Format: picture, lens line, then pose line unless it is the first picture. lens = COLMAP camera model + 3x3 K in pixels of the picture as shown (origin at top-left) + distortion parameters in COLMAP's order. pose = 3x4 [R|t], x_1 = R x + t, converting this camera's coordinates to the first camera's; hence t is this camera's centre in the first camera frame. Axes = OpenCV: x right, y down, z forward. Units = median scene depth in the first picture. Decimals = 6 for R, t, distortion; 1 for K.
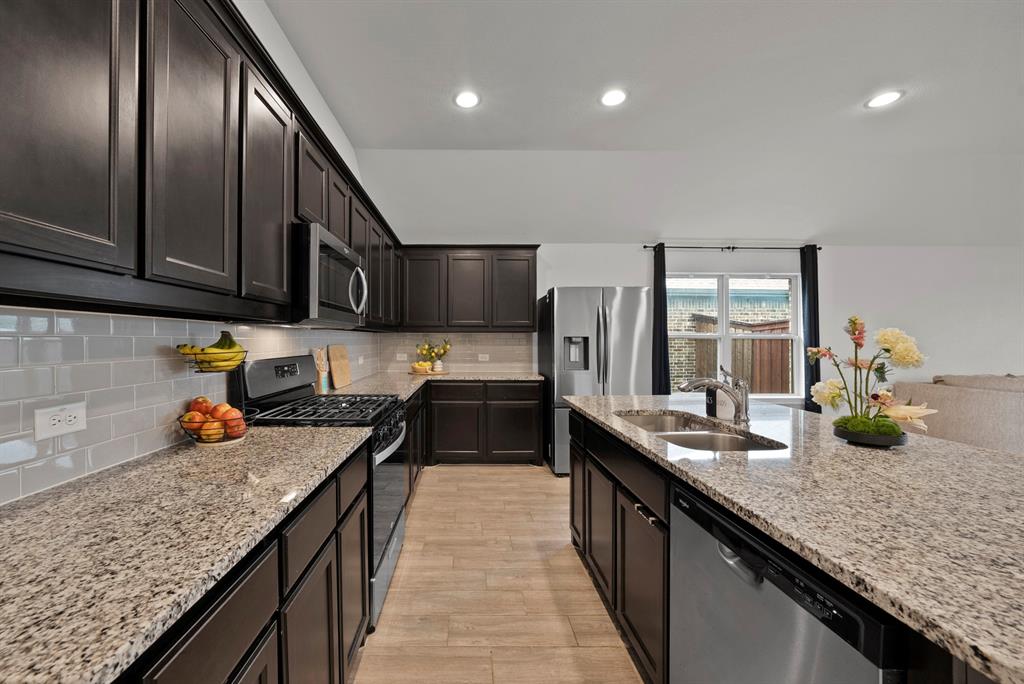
lens RADIAL K [[378.0, 0, 471.6], [0, 378.0, 339.2], [0, 0, 1]] dist [-0.028273, 0.006718]
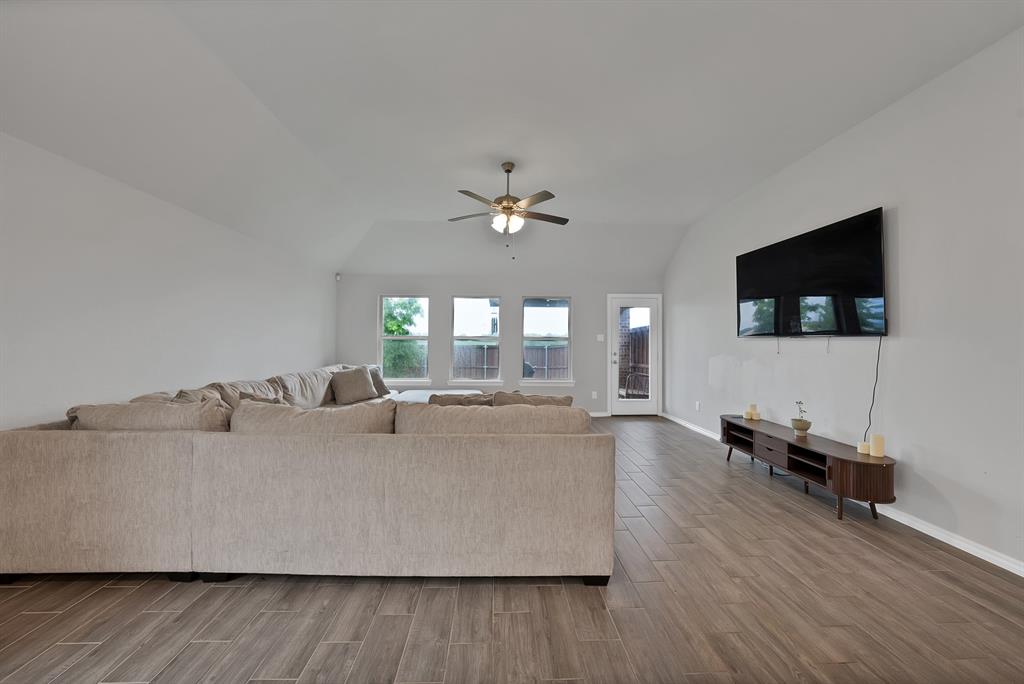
lens RADIAL K [[379.7, 0, 506.5], [0, 379.7, 332.0], [0, 0, 1]] dist [-0.017469, 0.000102]
pose [[-0.029255, 0.026373, 0.999224, 0.804994], [-0.010032, 0.999594, -0.026677, 0.003426], [-0.999522, -0.010804, -0.028978, 0.455620]]
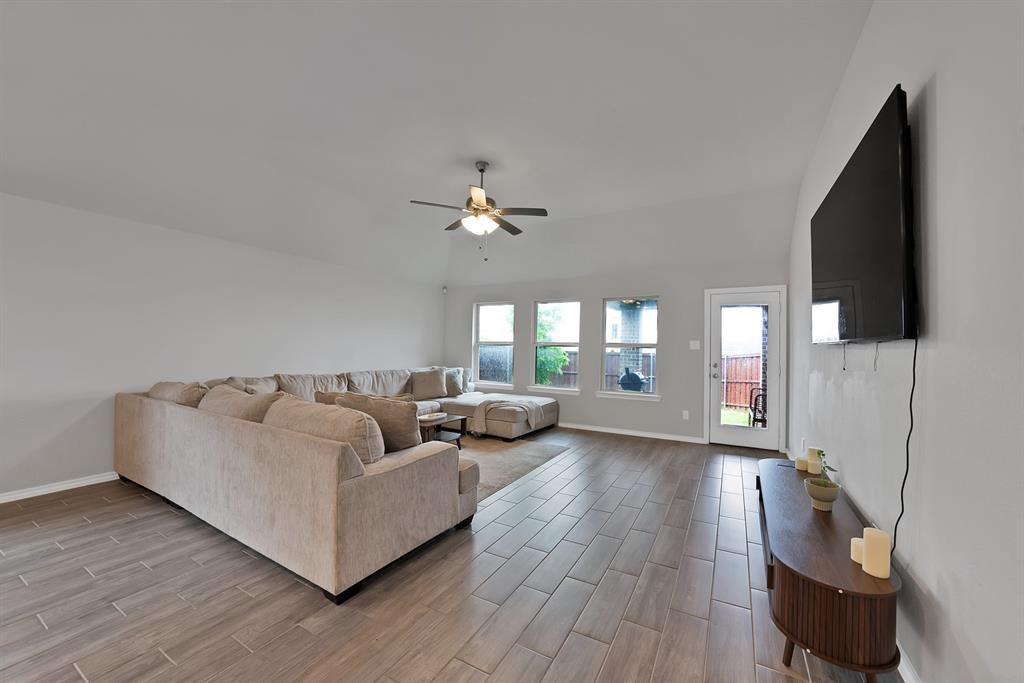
lens RADIAL K [[379.3, 0, 525.2], [0, 379.3, 338.4], [0, 0, 1]] dist [-0.013549, -0.000041]
pose [[0.477007, 0.029118, 0.878417, 1.007835], [-0.021790, 0.999536, -0.021301, -0.000093], [-0.878629, -0.008980, 0.477420, -0.137548]]
